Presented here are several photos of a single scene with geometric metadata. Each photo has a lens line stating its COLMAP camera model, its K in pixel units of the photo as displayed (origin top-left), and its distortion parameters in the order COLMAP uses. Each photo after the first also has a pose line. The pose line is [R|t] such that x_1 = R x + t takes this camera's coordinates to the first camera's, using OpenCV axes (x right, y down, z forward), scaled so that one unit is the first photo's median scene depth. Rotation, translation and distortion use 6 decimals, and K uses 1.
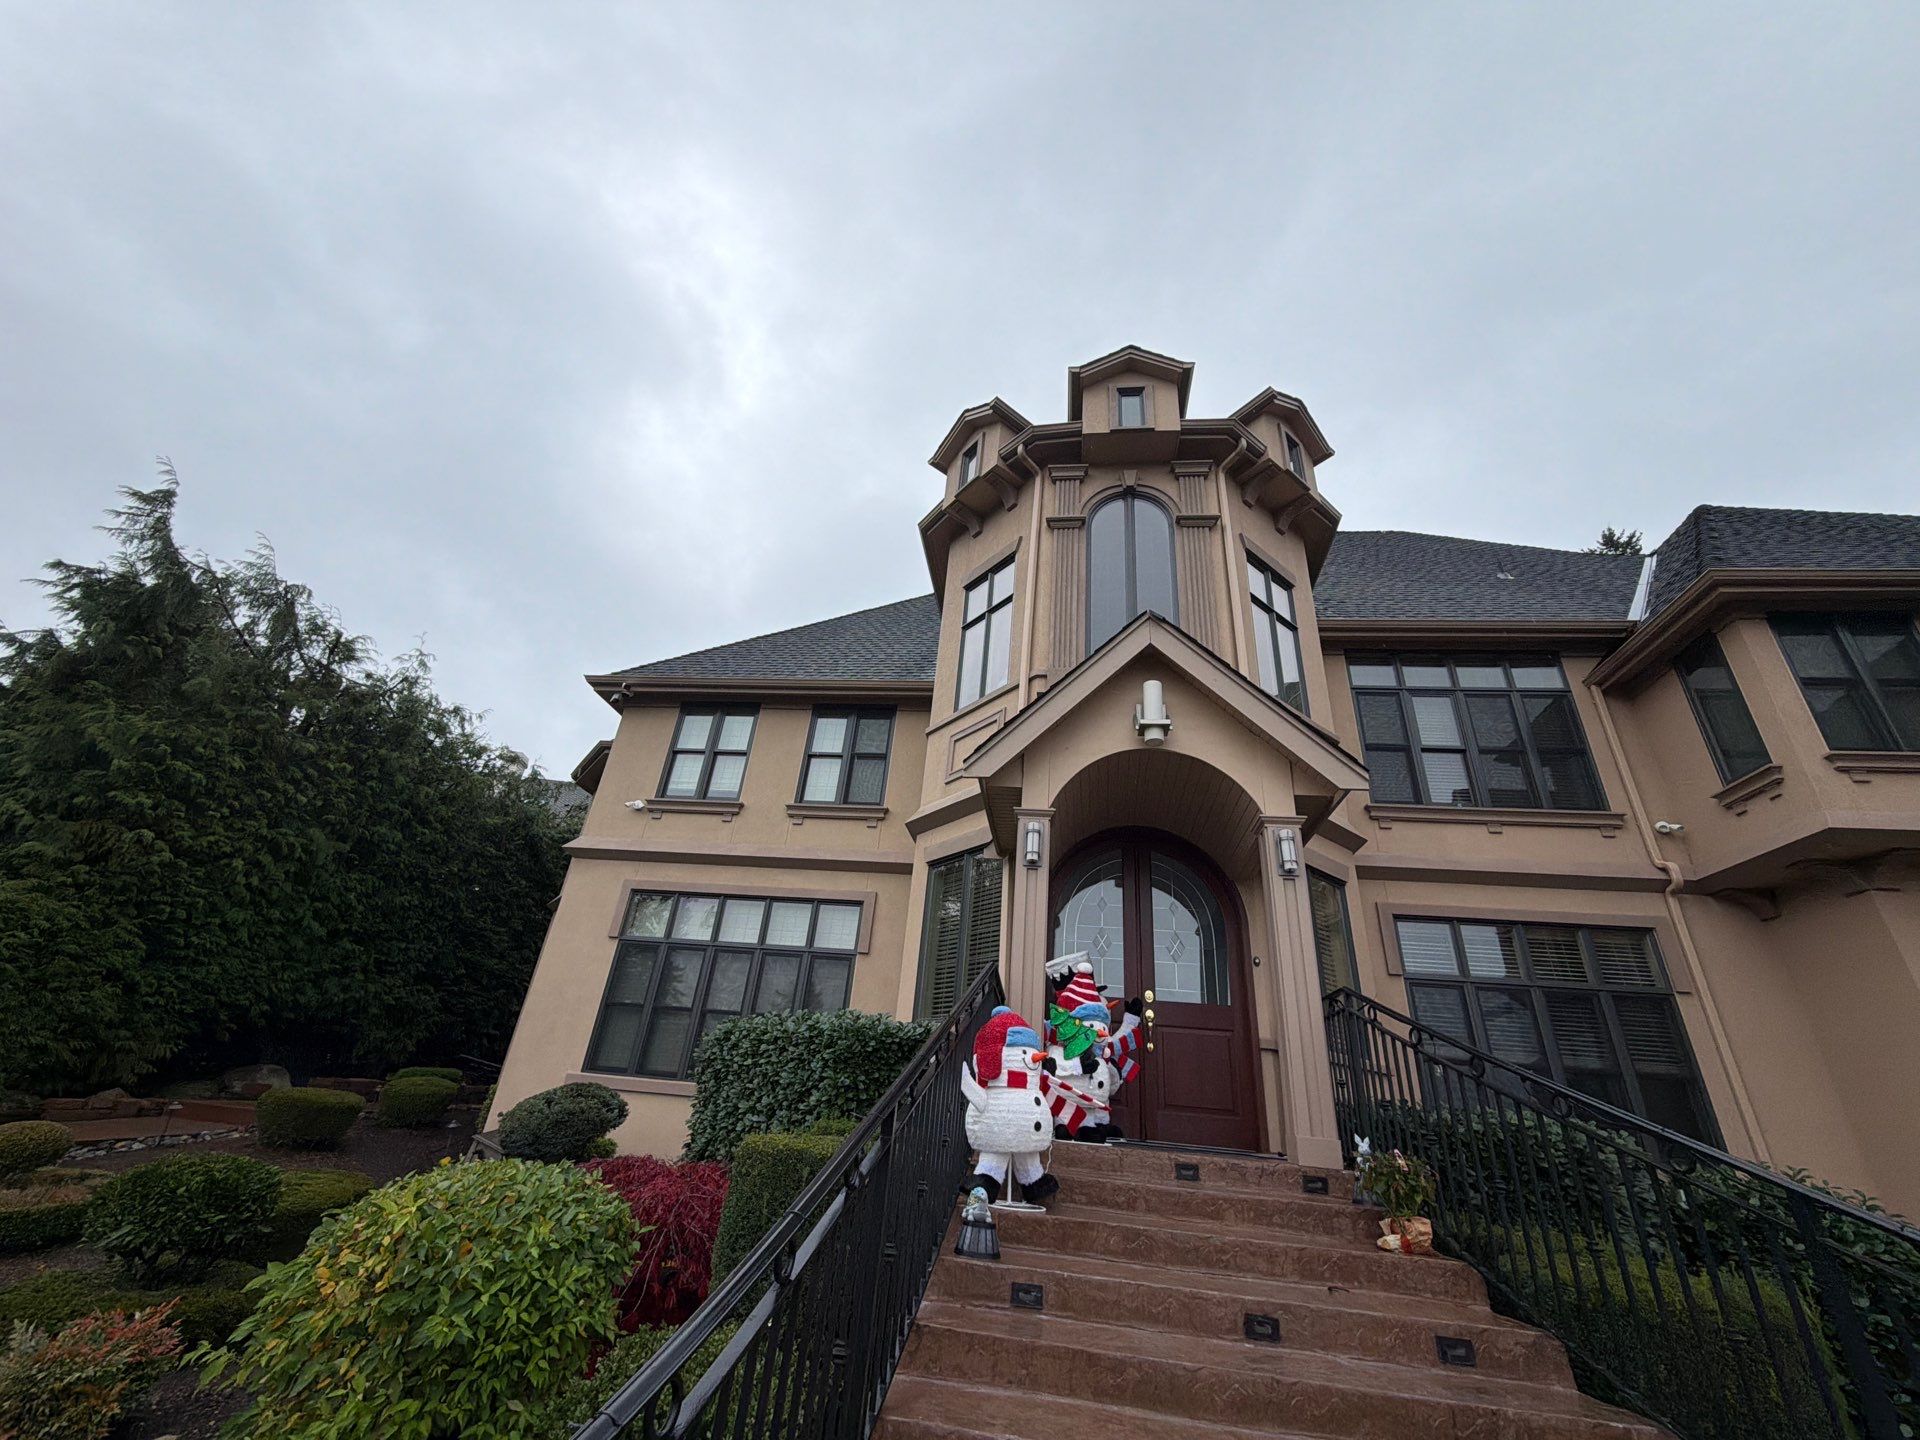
lens RADIAL K [[757.2, 0, 963.0], [0, 757.2, 720.2], [0, 0, 1]] dist [-0.001671, -0.000355]
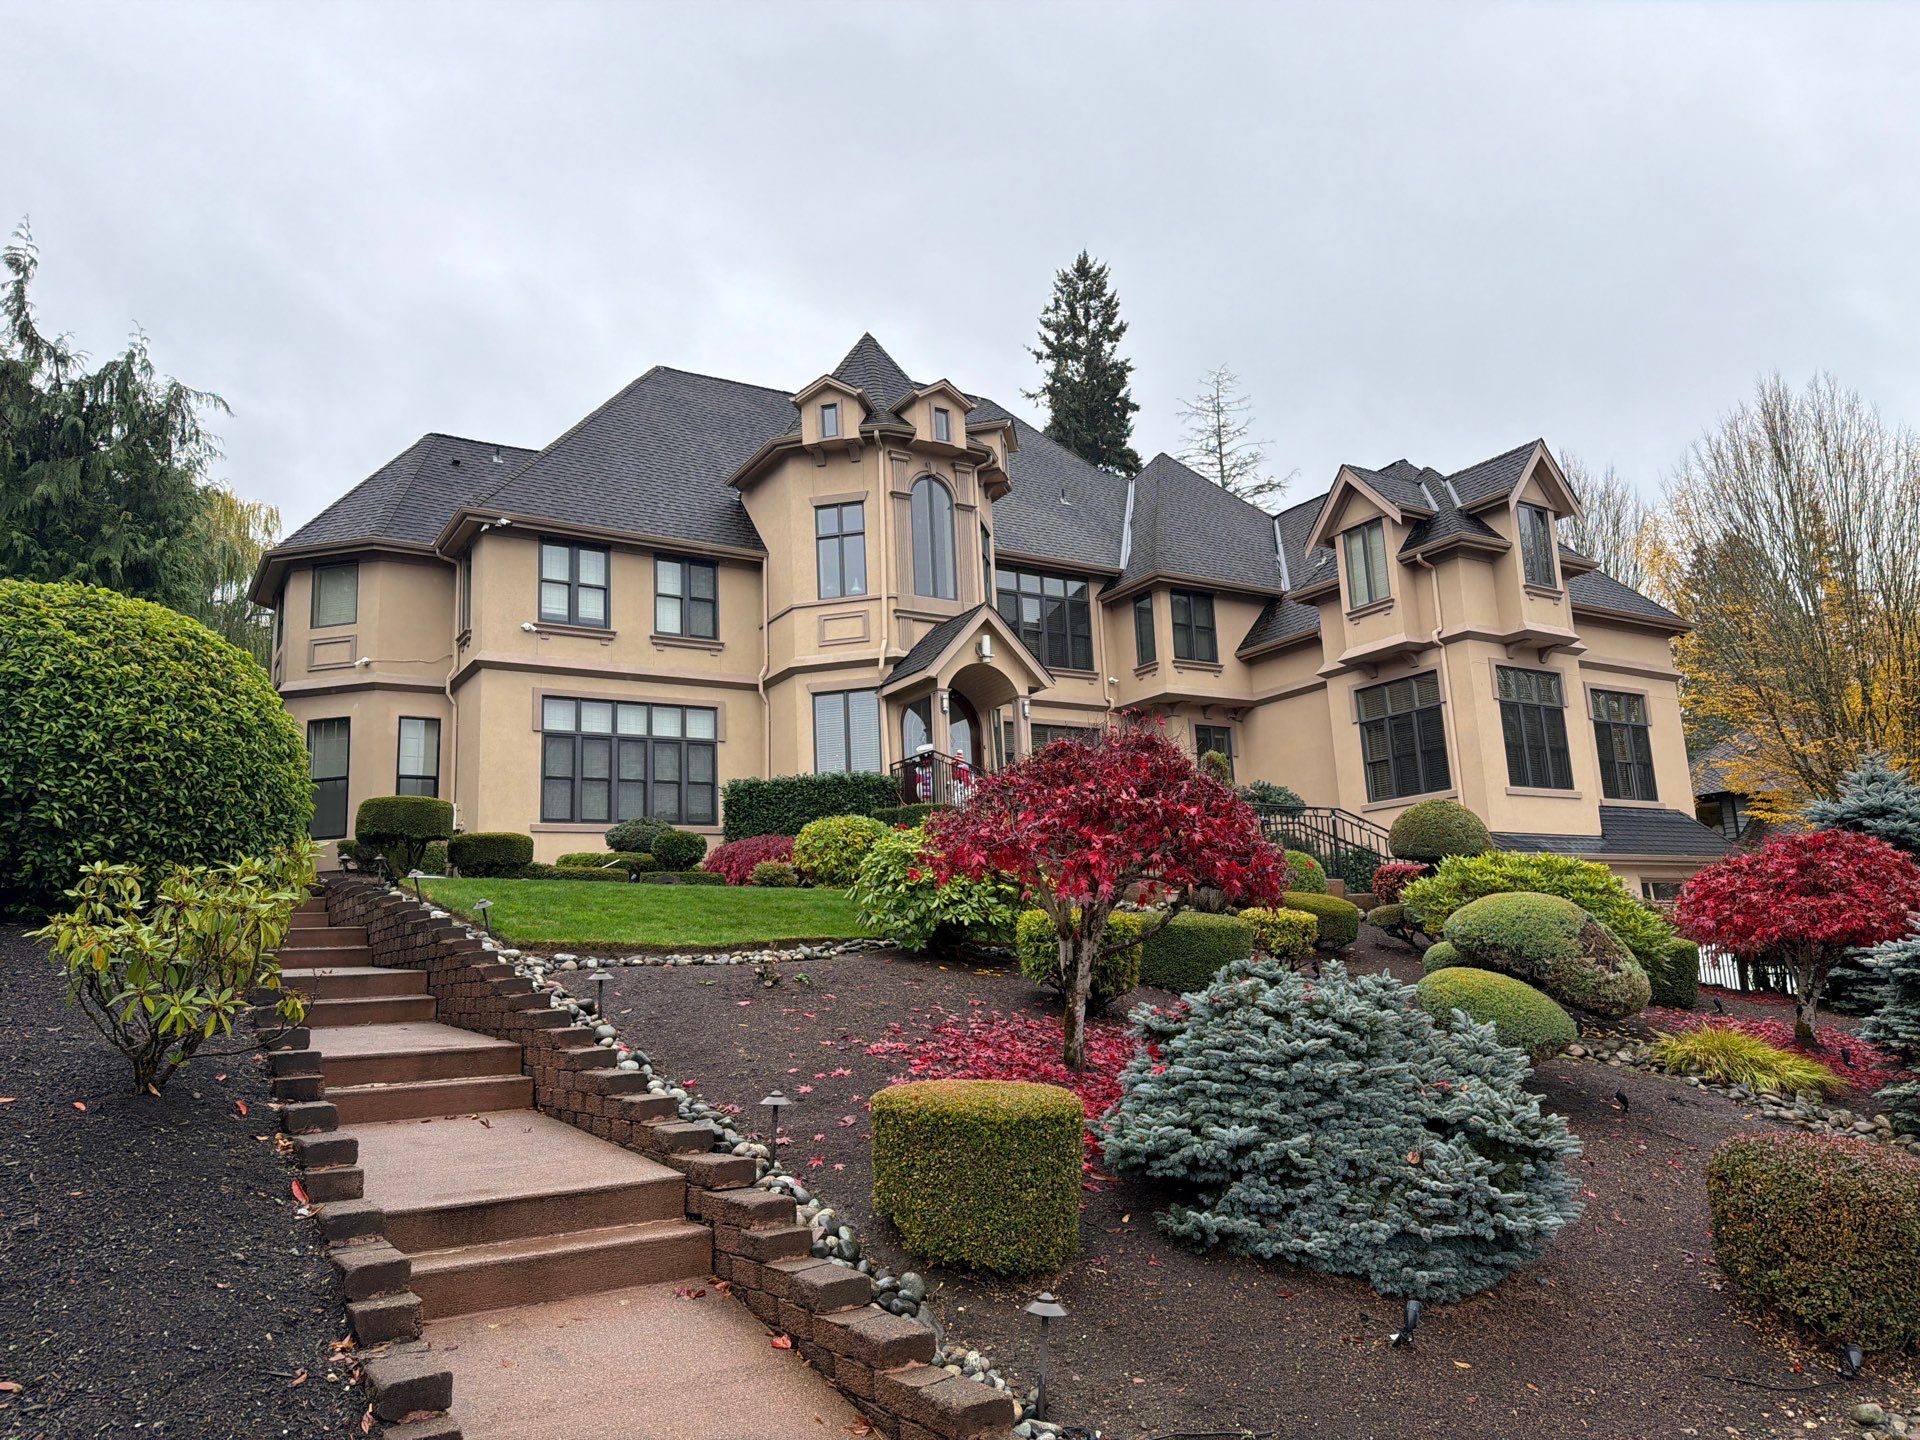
lens RADIAL K [[1437.9, 0, 971.3], [0, 1437.9, 712.0], [0, 0, 1]] dist [0.008975, 0.000940]
pose [[0.755569, 0.004996, 0.655050, -1.893406], [-0.202542, 0.952754, 0.226357, -0.577603], [-0.622970, -0.303703, 0.720883, -1.576634]]
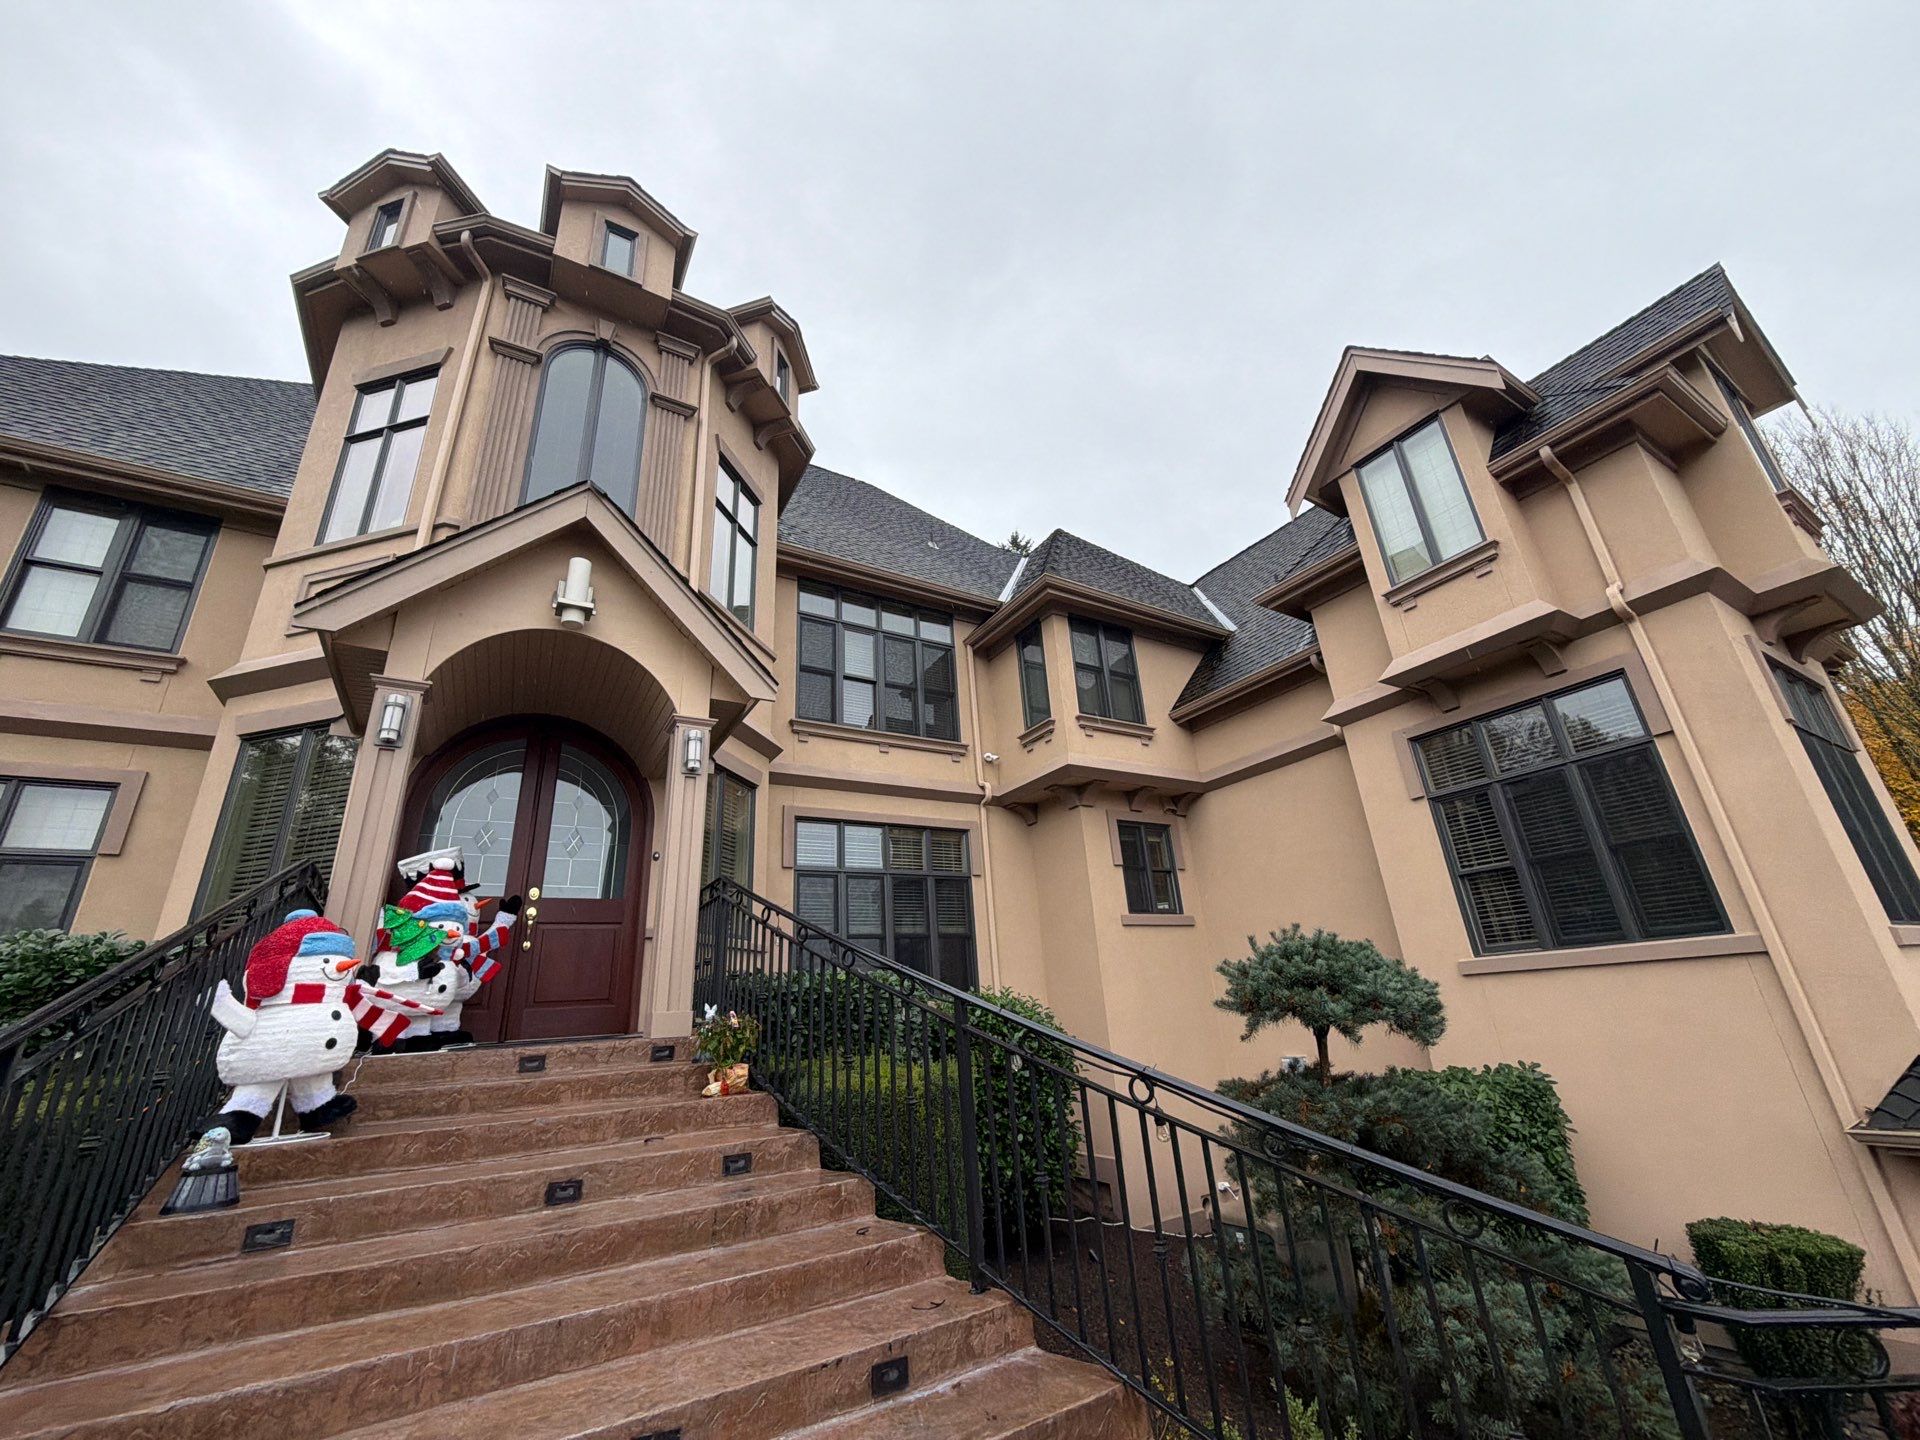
lens RADIAL K [[757.2, 0, 958.4], [0, 757.2, 719.9], [0, 0, 1]] dist [-0.001671, -0.000355]
pose [[0.777299, 0.098635, 0.621351, 0.039014], [-0.173295, 0.982995, 0.060746, 0.003597], [-0.604793, -0.154895, 0.781174, -0.013578]]
